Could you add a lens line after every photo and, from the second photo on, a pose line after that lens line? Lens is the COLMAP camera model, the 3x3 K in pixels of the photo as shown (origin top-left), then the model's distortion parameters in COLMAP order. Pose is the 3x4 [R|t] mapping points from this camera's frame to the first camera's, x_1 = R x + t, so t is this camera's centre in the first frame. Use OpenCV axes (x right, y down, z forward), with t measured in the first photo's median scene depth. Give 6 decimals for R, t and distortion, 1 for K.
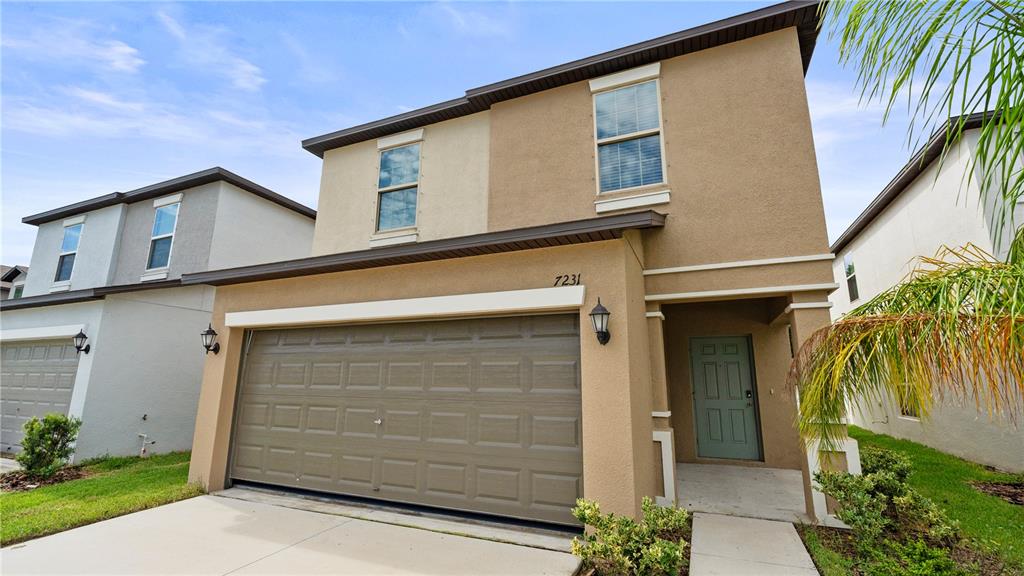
lens RADIAL K [[450.4, 0, 508.7], [0, 450.4, 286.5], [0, 0, 1]] dist [-0.004236, -0.000357]
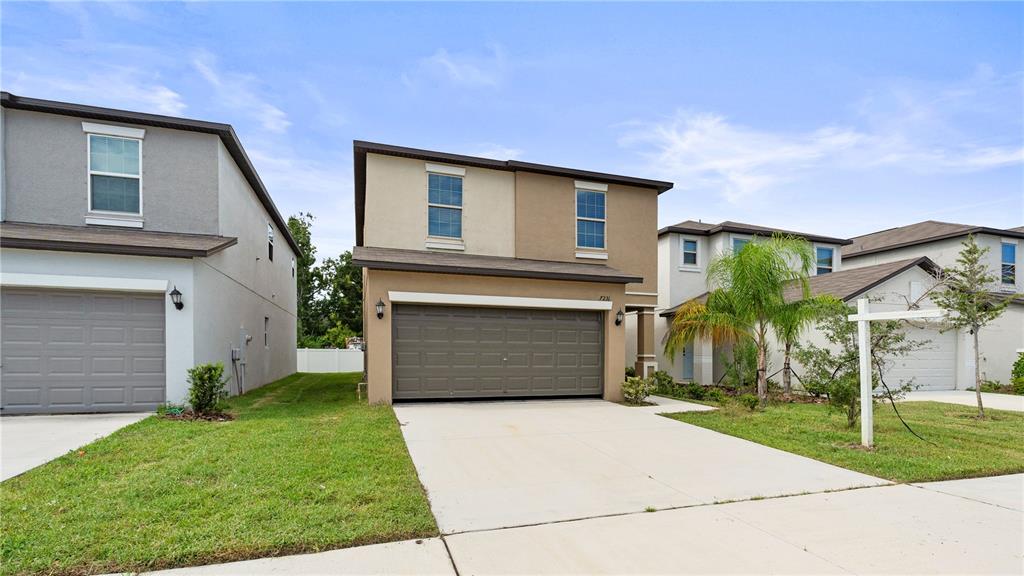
lens RADIAL K [[474.9, 0, 518.9], [0, 474.9, 356.8], [0, 0, 1]] dist [0.000628, 0.000072]
pose [[0.748889, -0.006670, 0.662662, -1.329584], [-0.139018, 0.976119, 0.166932, -0.048722], [-0.647951, -0.217135, 0.730077, -0.436921]]
